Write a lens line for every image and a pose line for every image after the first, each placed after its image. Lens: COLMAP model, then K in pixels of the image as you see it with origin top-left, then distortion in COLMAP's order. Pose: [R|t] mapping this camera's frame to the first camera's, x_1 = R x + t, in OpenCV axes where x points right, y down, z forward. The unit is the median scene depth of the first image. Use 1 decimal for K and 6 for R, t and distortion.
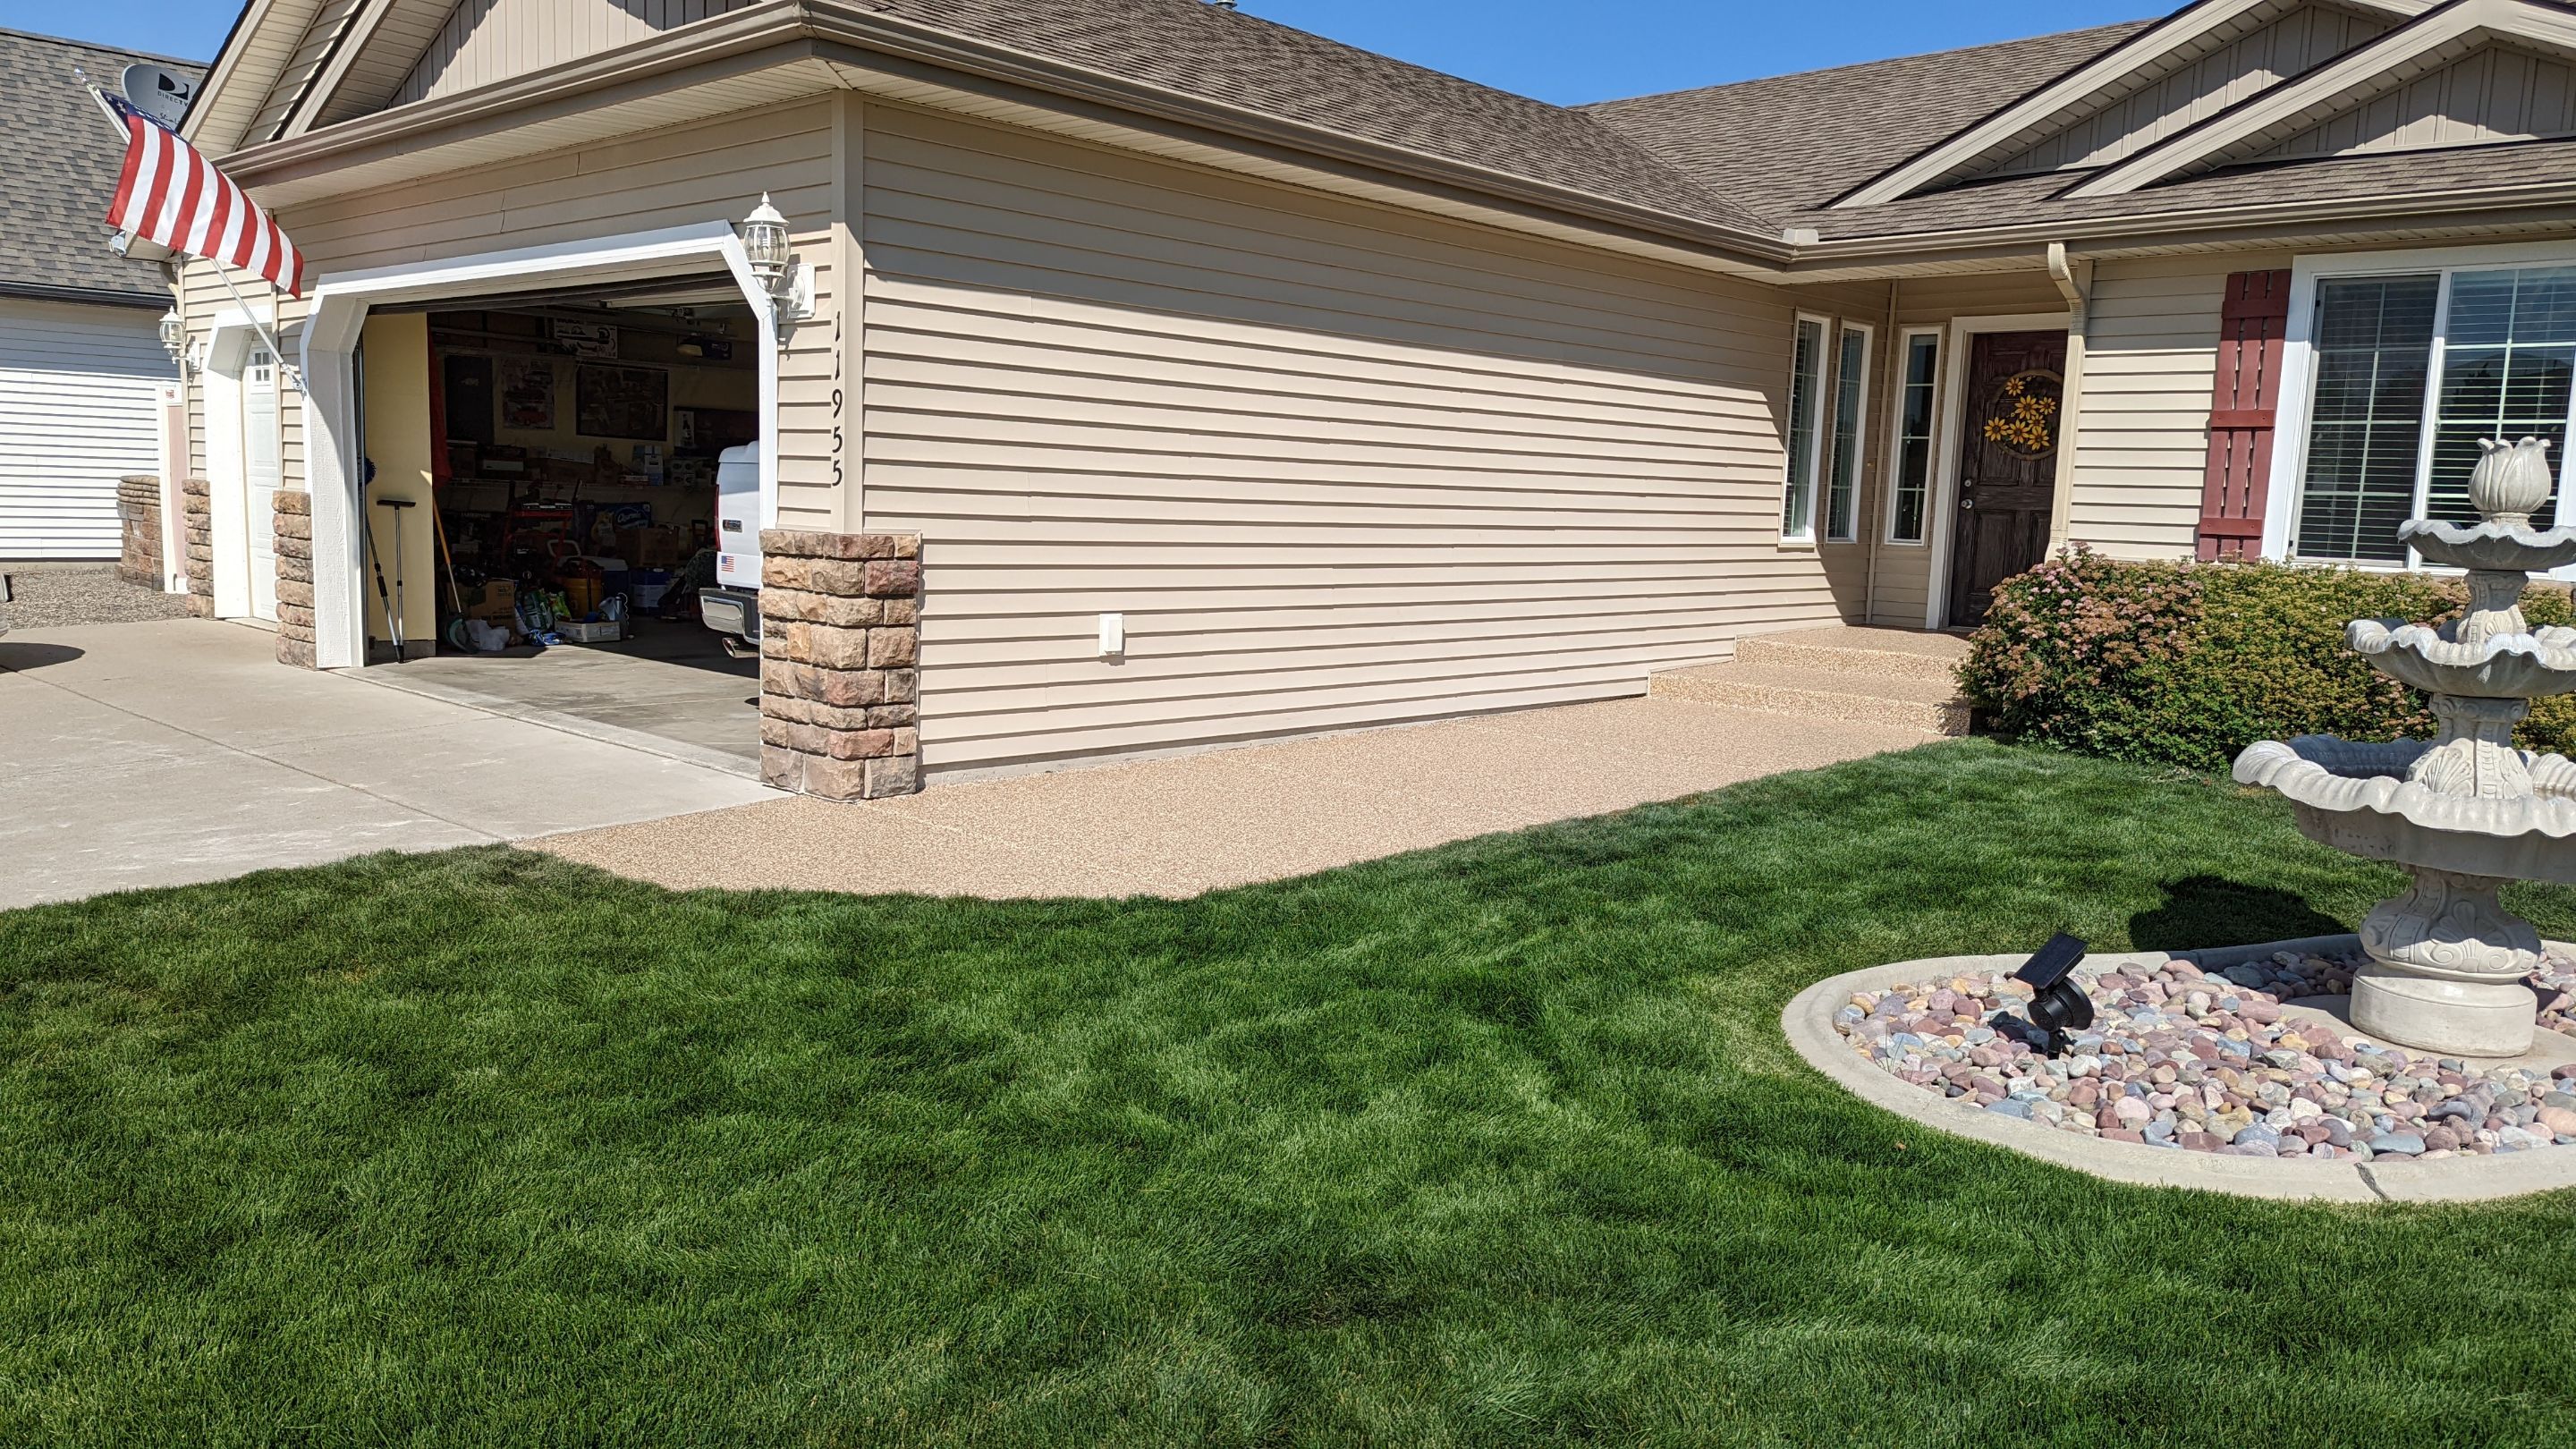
lens RADIAL K [[1783.2, 0, 1302.4], [0, 1783.2, 736.5], [0, 0, 1]] dist [0.034412, -0.009378]
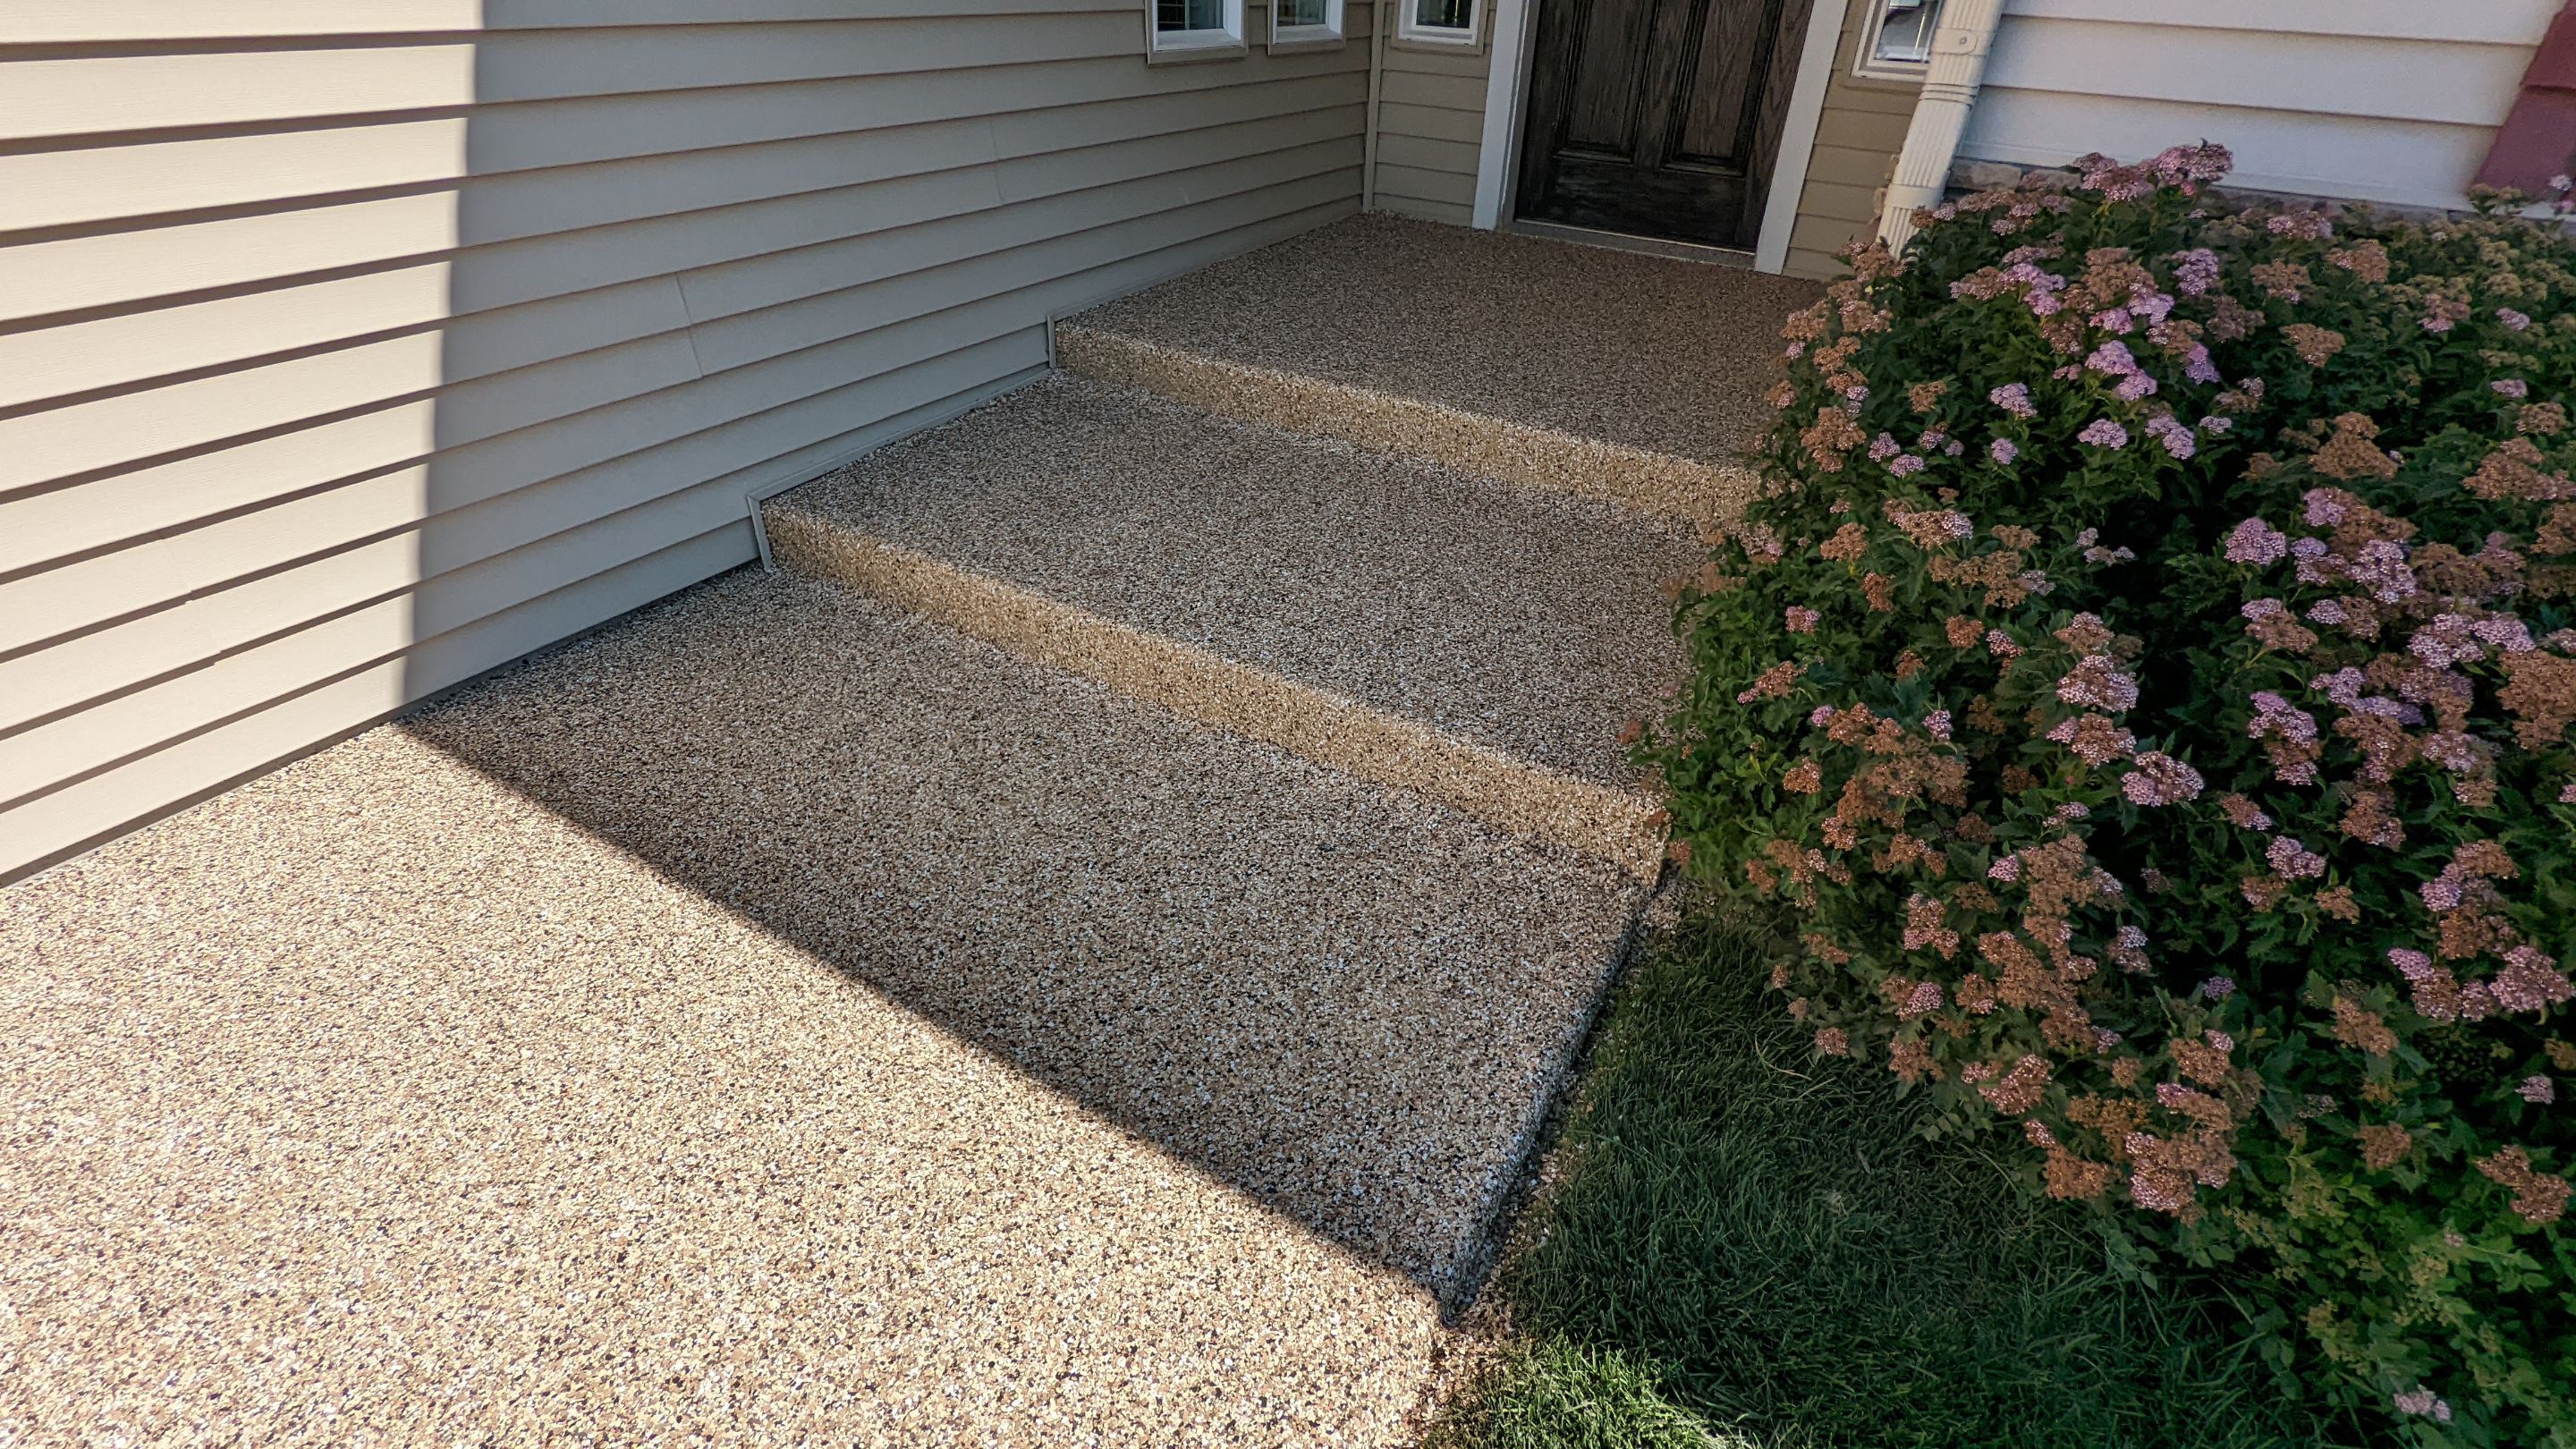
lens RADIAL K [[1205.8, 0, 1289.8], [0, 1205.8, 745.0], [0, 0, 1]] dist [-0.009066, 0.004167]
pose [[0.974713, -0.118564, 0.189410, 0.387728], [0.022516, 0.895428, 0.444636, -0.149881], [-0.222321, -0.429128, 0.875456, 1.171296]]
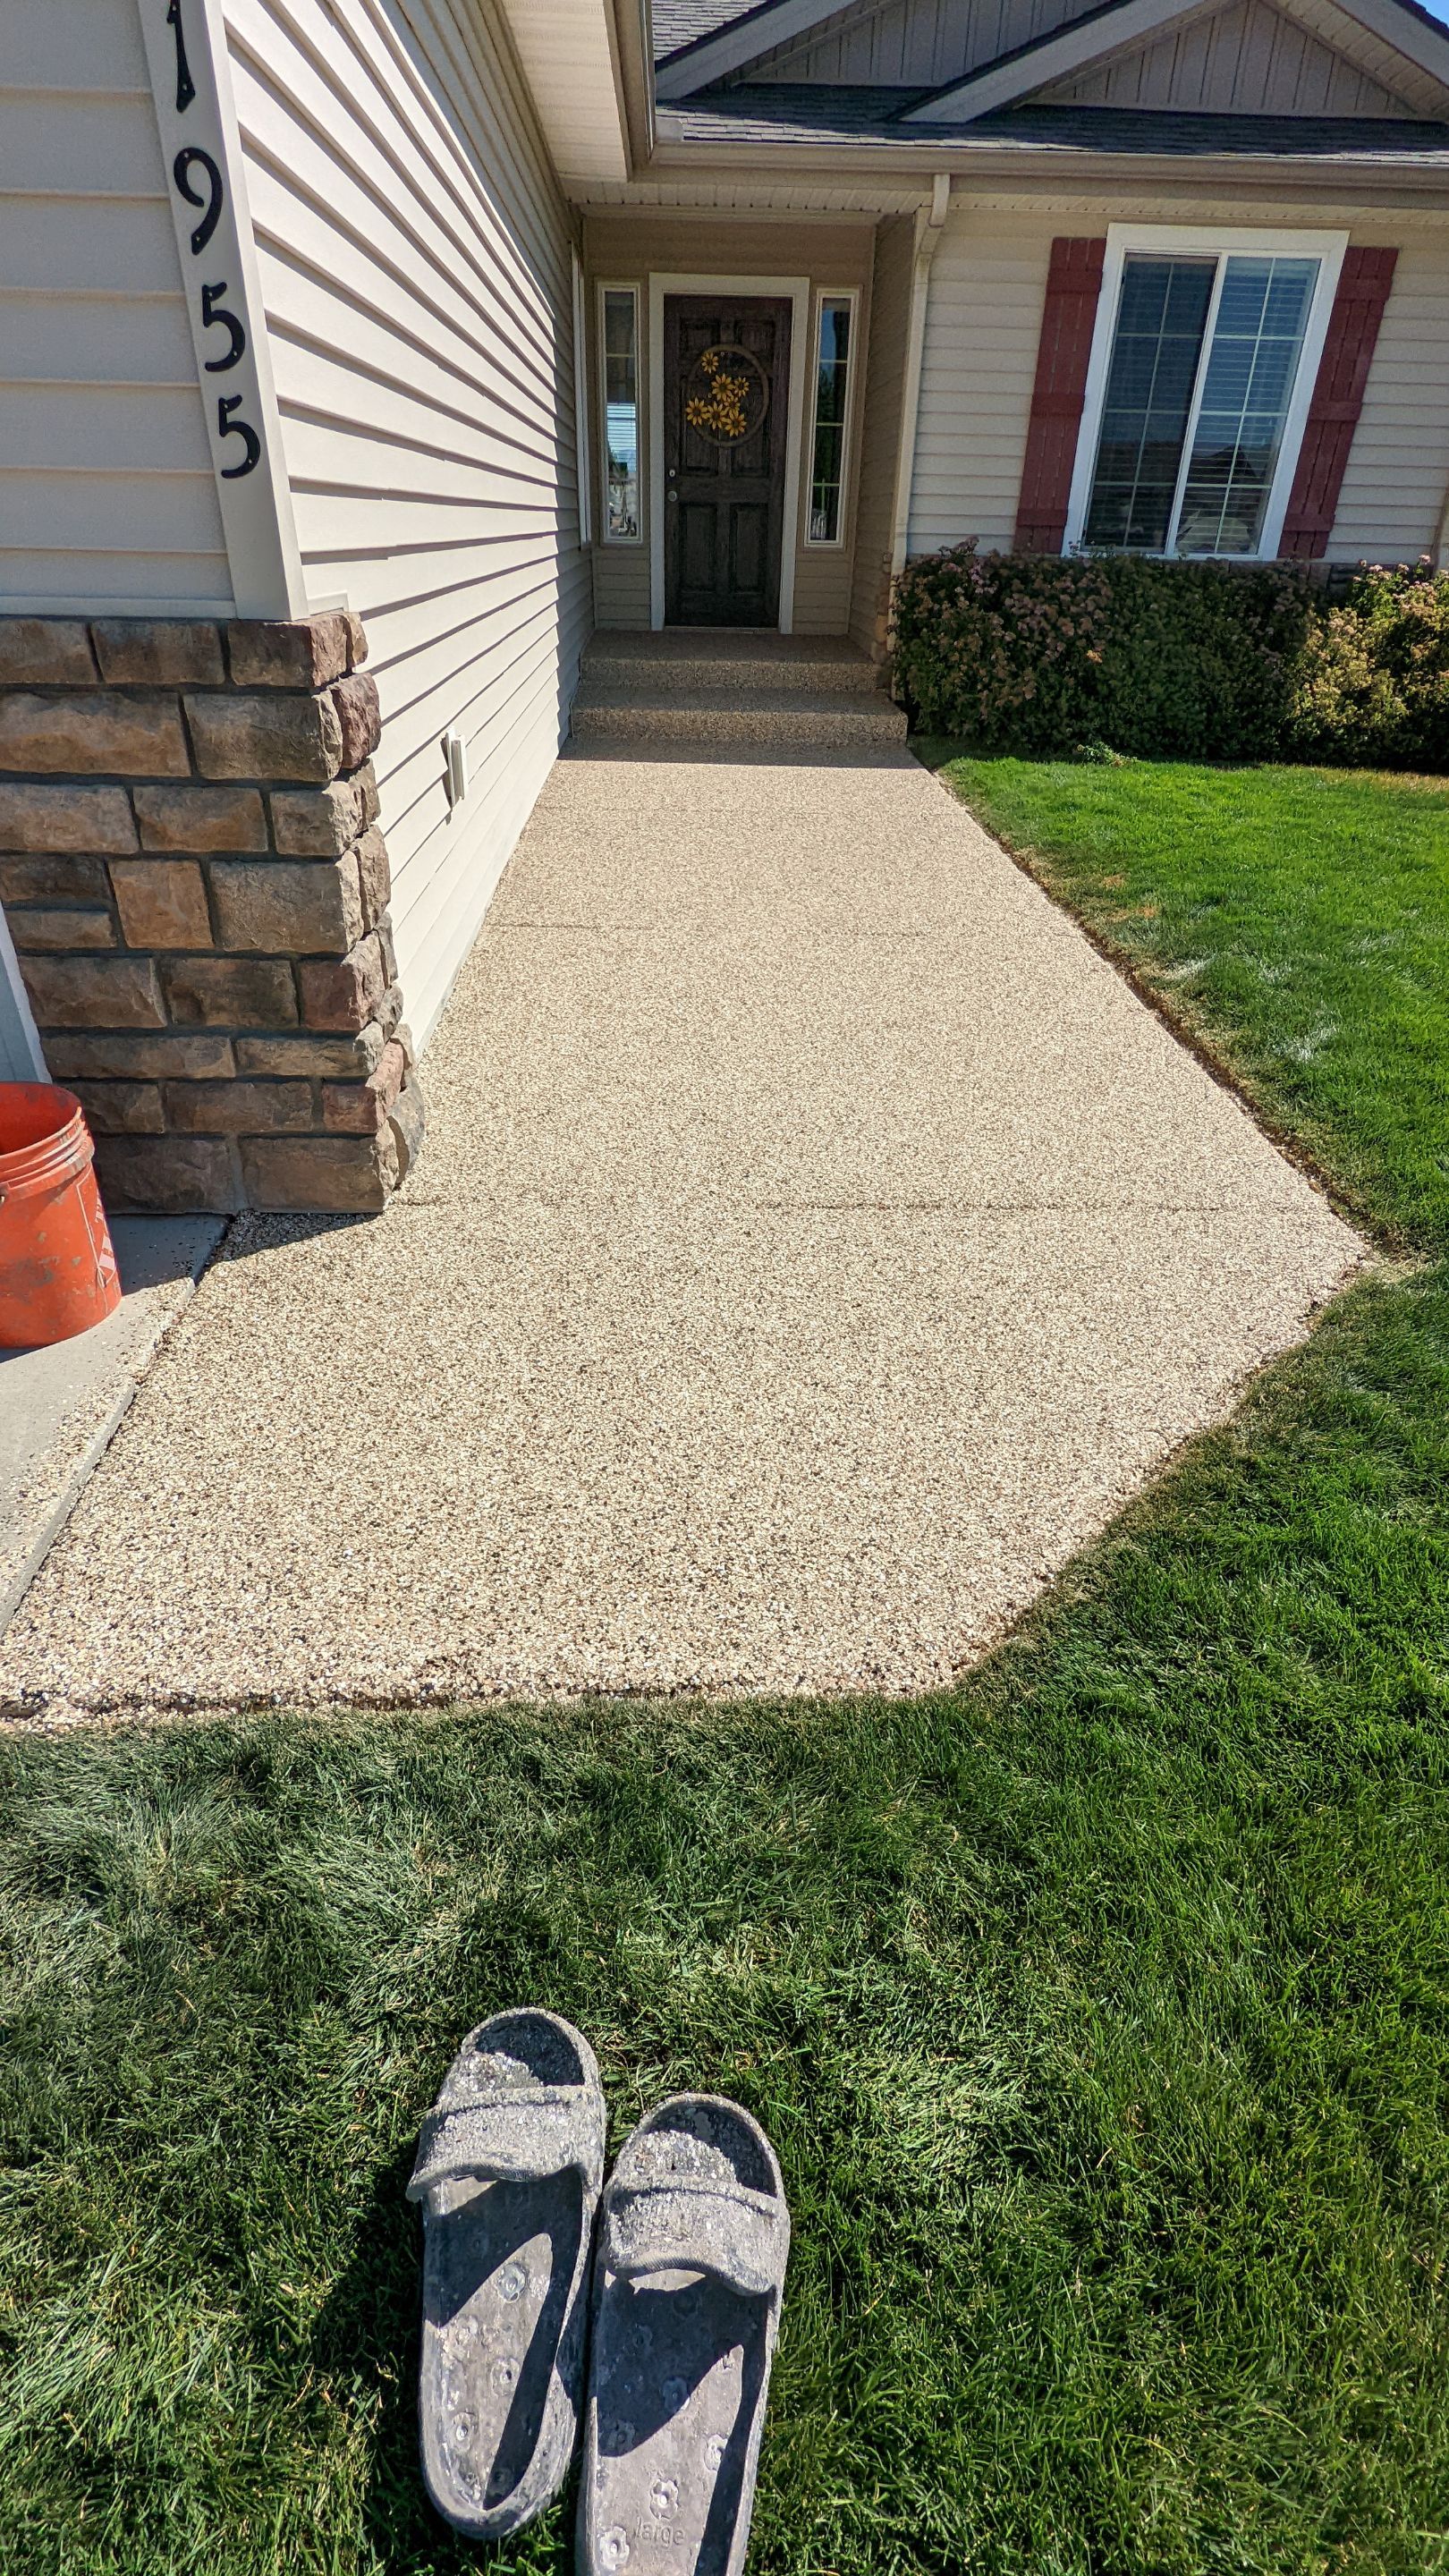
lens RADIAL K [[1205.8, 0, 718.7], [0, 1205.8, 1295.9], [0, 0, 1]] dist [-0.009066, 0.004167]
pose [[0.714293, -0.396876, 0.576433, -0.383354], [0.100446, 0.873266, 0.476778, -0.094212], [-0.692601, -0.282659, 0.663632, 0.668264]]
